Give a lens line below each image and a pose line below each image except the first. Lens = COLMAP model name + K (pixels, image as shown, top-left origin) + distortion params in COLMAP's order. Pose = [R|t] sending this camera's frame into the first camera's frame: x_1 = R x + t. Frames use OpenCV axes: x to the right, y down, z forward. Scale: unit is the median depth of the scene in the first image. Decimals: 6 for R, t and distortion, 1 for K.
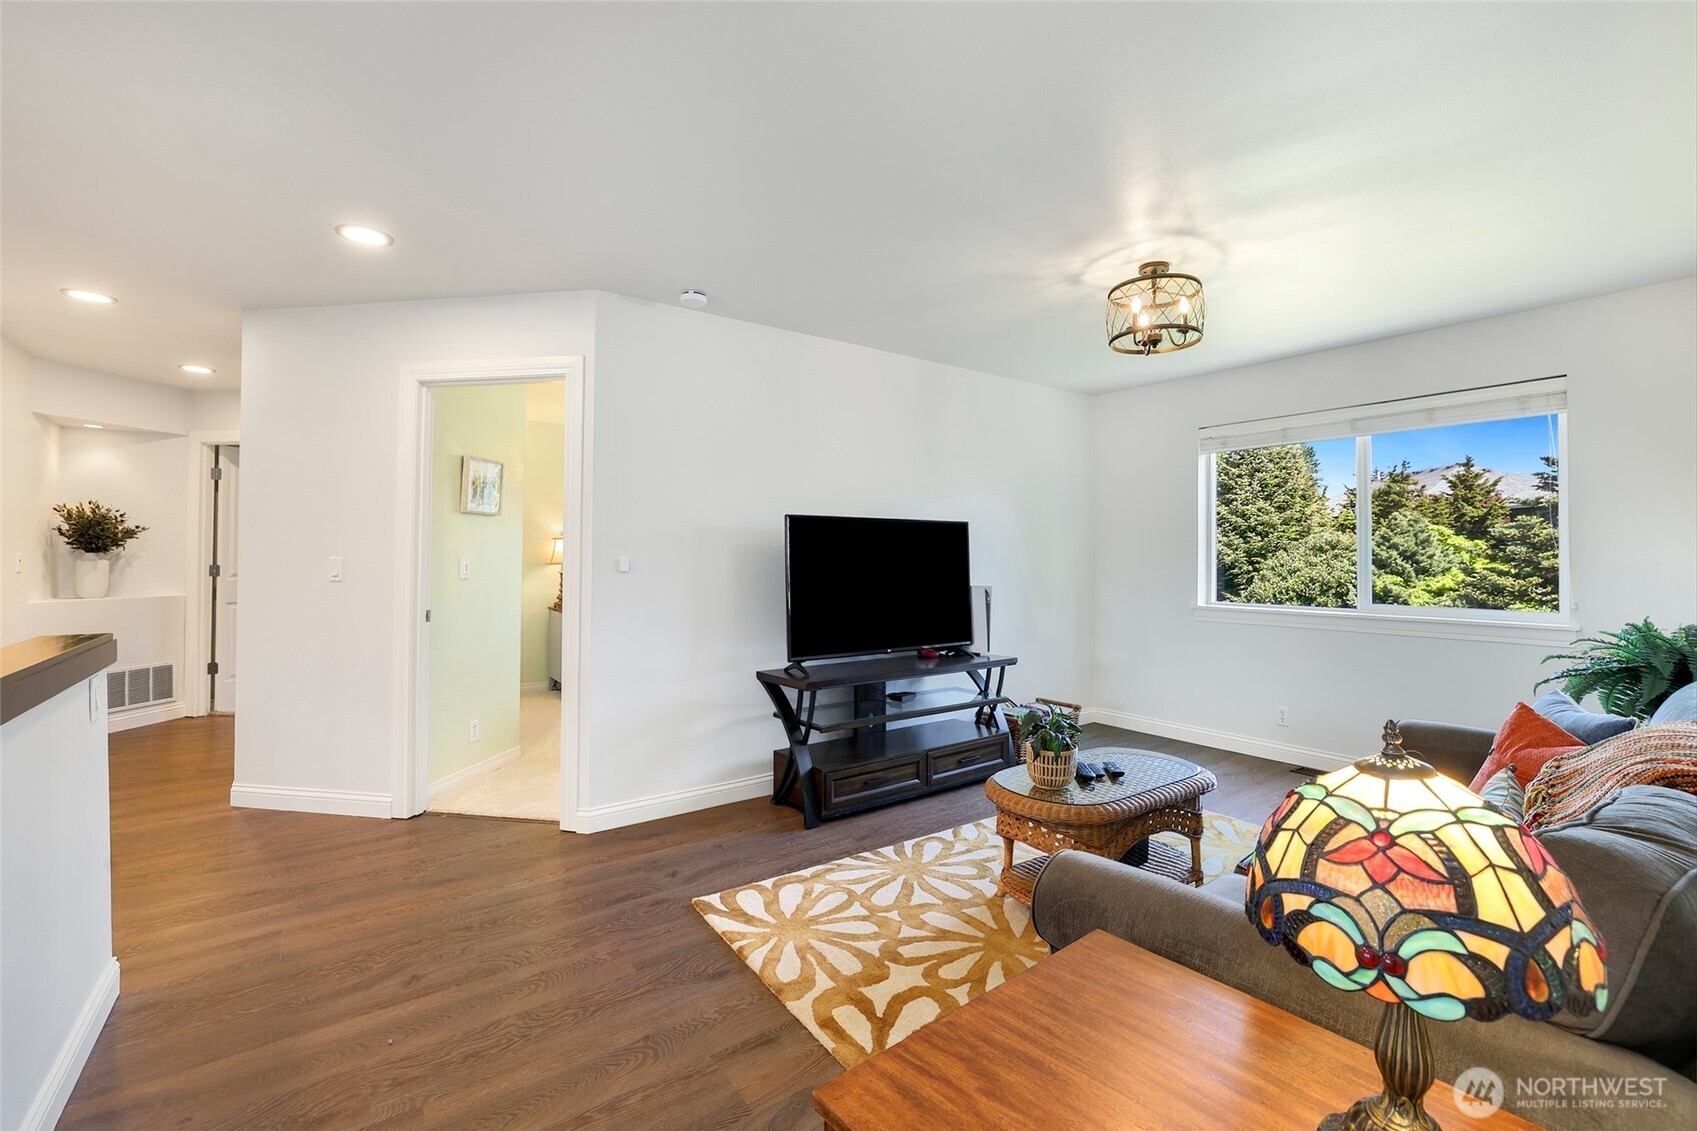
lens RADIAL K [[720.5, 0, 805.6], [0, 720.5, 555.7], [0, 0, 1]] dist [-0.022849, 0.000332]
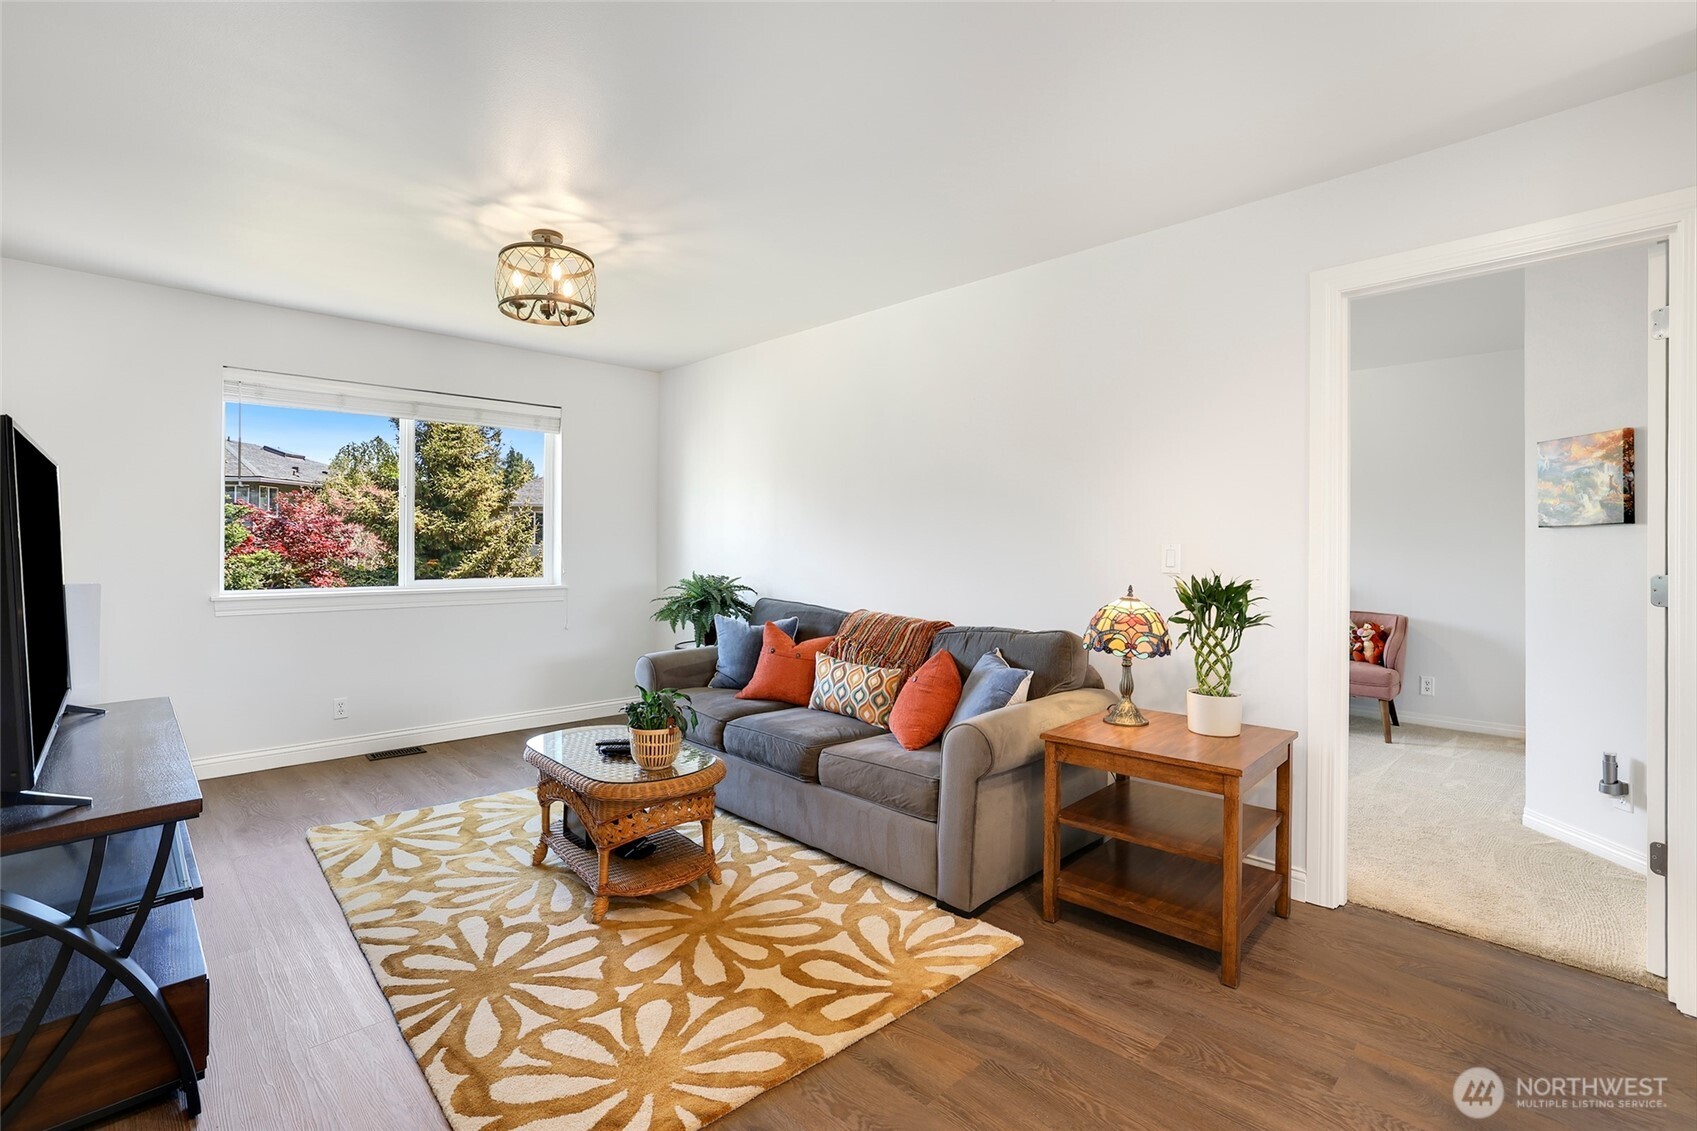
lens RADIAL K [[754.2, 0, 864.6], [0, 754.2, 583.6], [0, 0, 1]] dist [-0.011107, 0.005591]
pose [[-0.159797, -0.060585, 0.985289, -0.742910], [-0.011763, 0.998161, 0.059469, -0.002313], [-0.987080, -0.002087, -0.160216, 0.905232]]
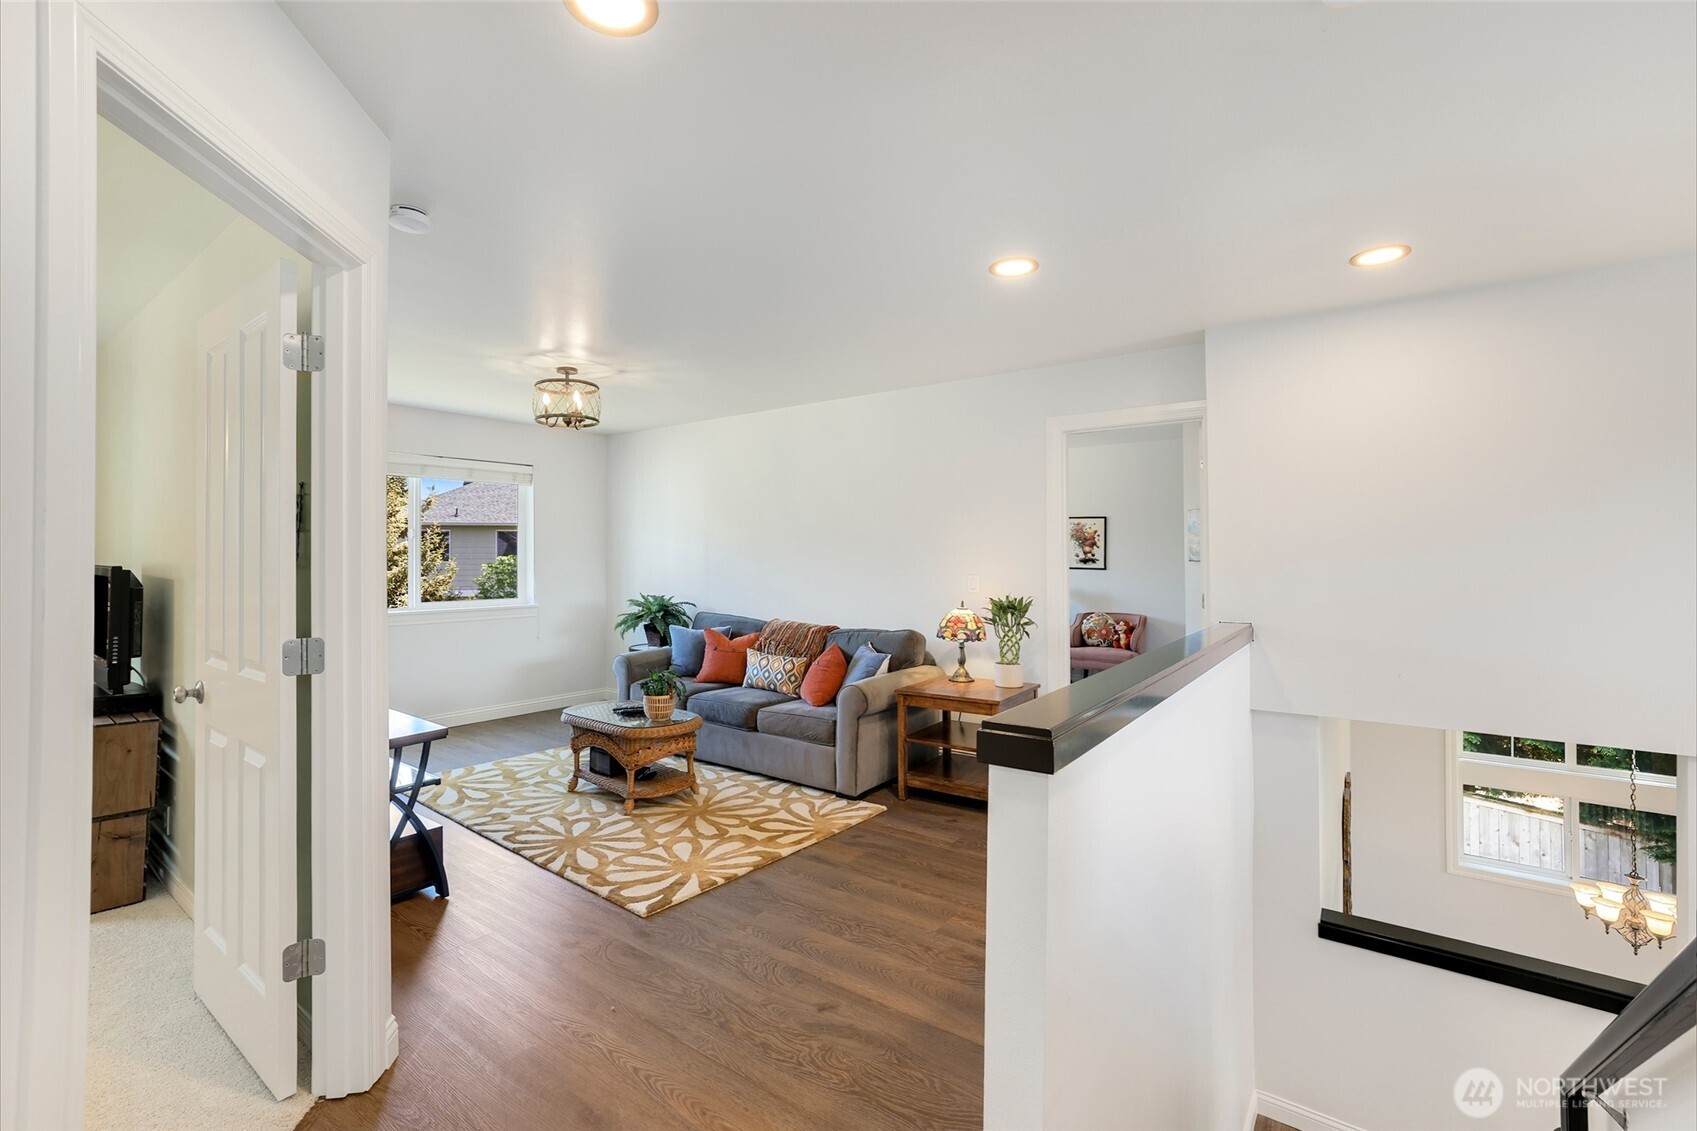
lens RADIAL K [[720.5, 0, 847.5], [0, 720.5, 570.4], [0, 0, 1]] dist [-0.022849, 0.000332]
pose [[-0.300261, -0.026715, 0.953483, -1.338305], [-0.005895, 0.999641, 0.026152, -0.059121], [-0.953839, 0.002232, -0.300311, 1.111714]]
